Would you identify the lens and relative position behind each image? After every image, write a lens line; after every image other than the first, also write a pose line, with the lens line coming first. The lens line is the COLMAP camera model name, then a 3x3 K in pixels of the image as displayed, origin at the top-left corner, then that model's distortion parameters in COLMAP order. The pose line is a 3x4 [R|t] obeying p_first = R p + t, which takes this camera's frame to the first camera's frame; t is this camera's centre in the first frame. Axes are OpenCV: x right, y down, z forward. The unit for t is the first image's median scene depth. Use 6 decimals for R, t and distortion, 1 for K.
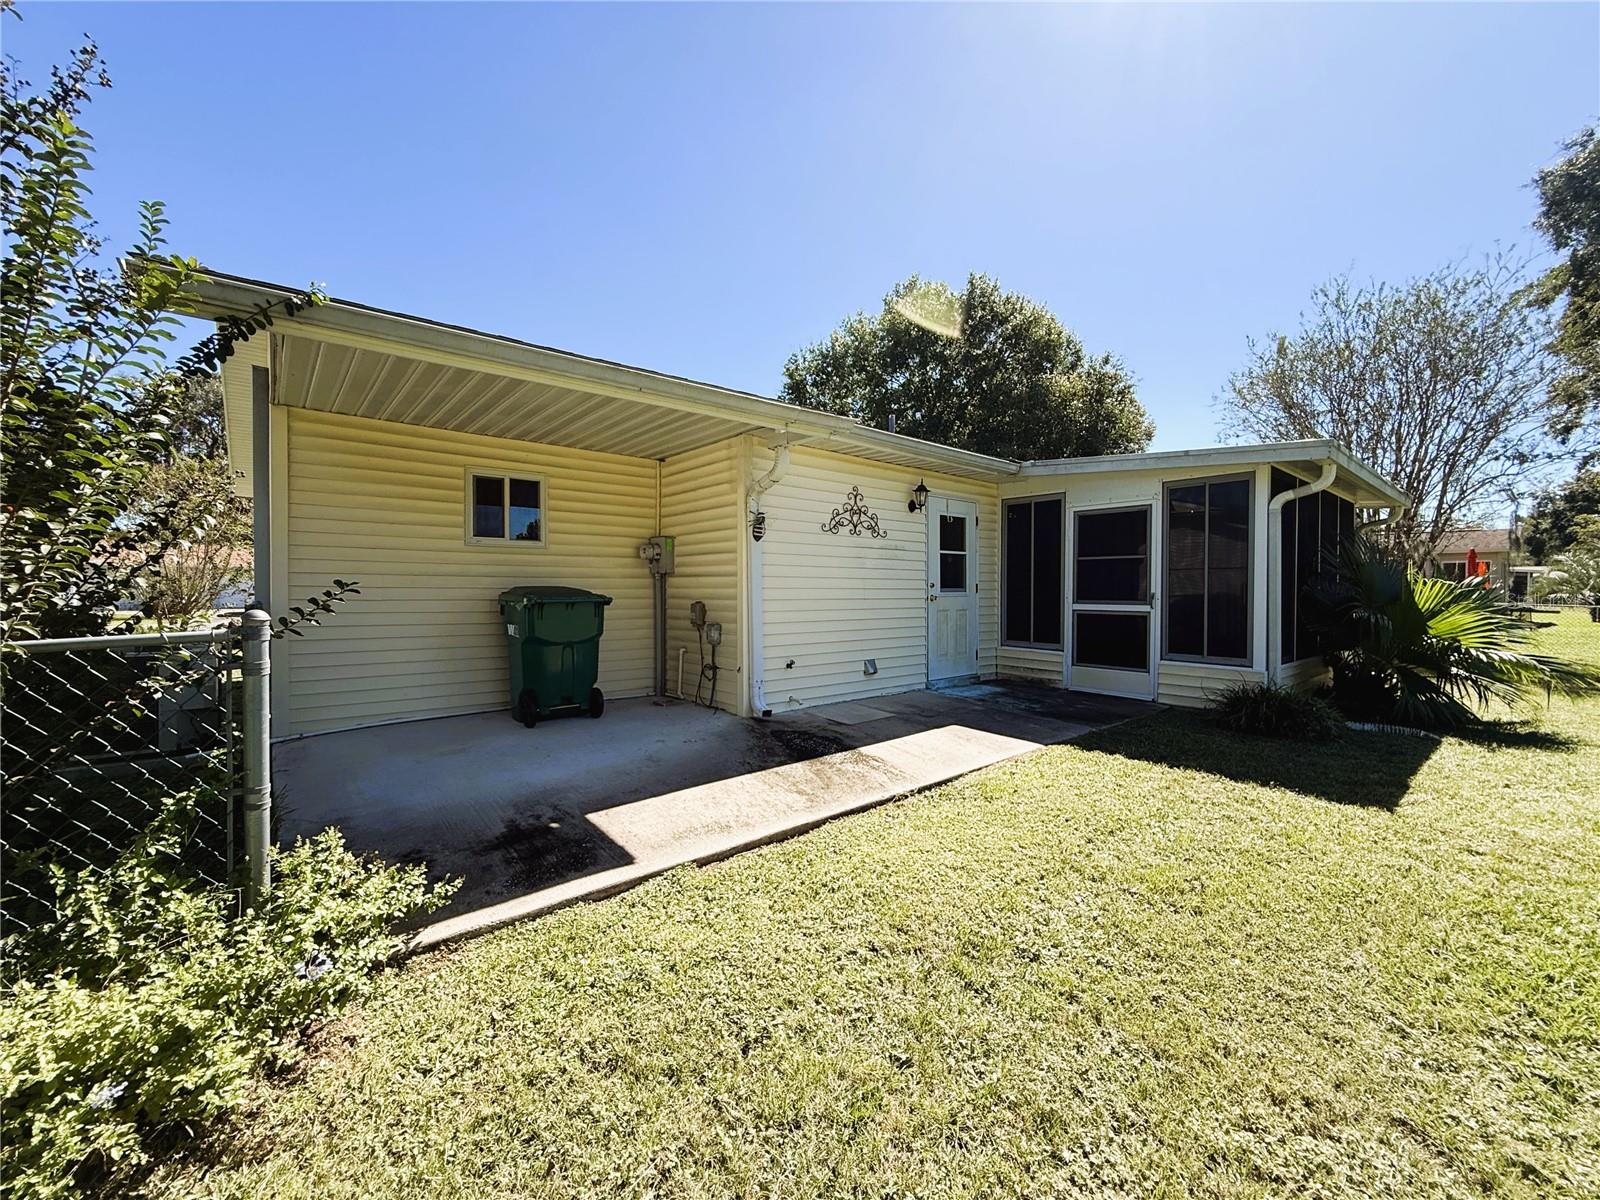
lens RADIAL K [[639.2, 0, 795.2], [0, 639.2, 599.6], [0, 0, 1]] dist [0.000811, 0.000200]
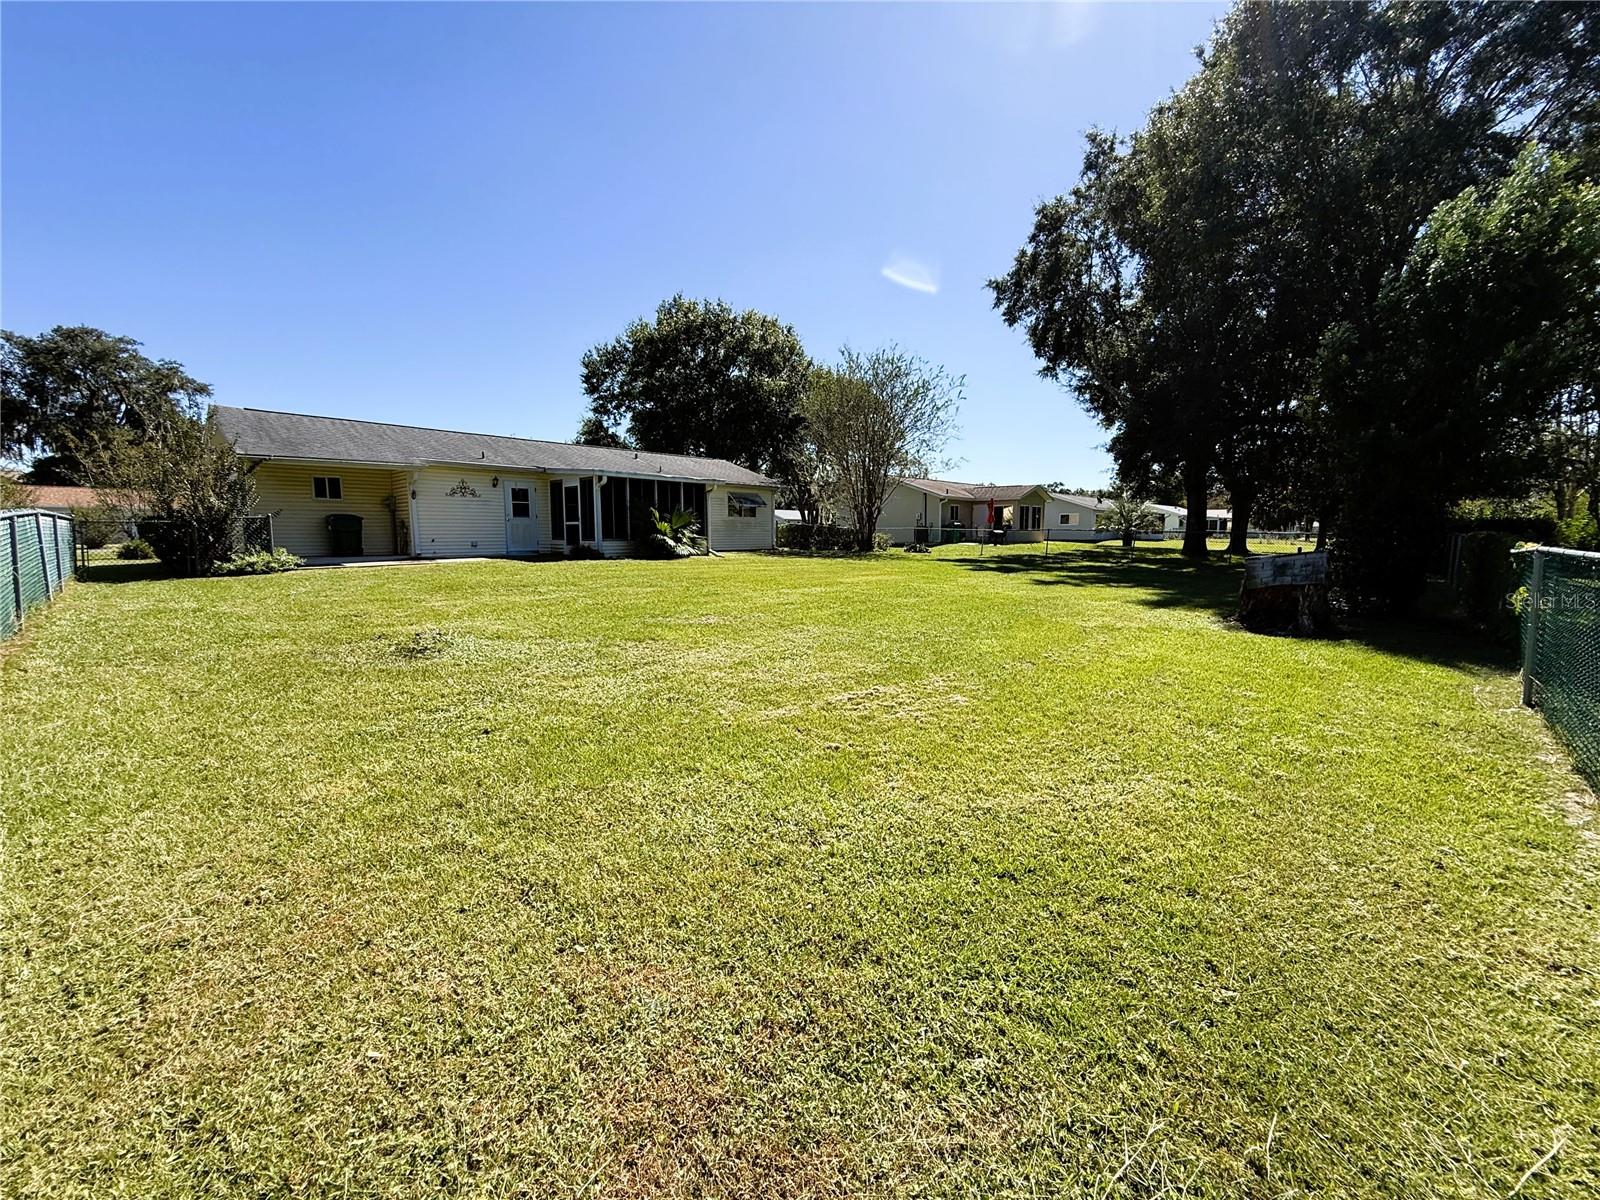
lens RADIAL K [[639.2, 0, 795.2], [0, 639.2, 599.6], [0, 0, 1]] dist [0.000811, 0.000200]
pose [[0.993293, -0.012337, 0.114968, 1.249630], [0.001750, 0.995782, 0.091736, 0.098819], [-0.115615, -0.090920, 0.989124, -2.059829]]
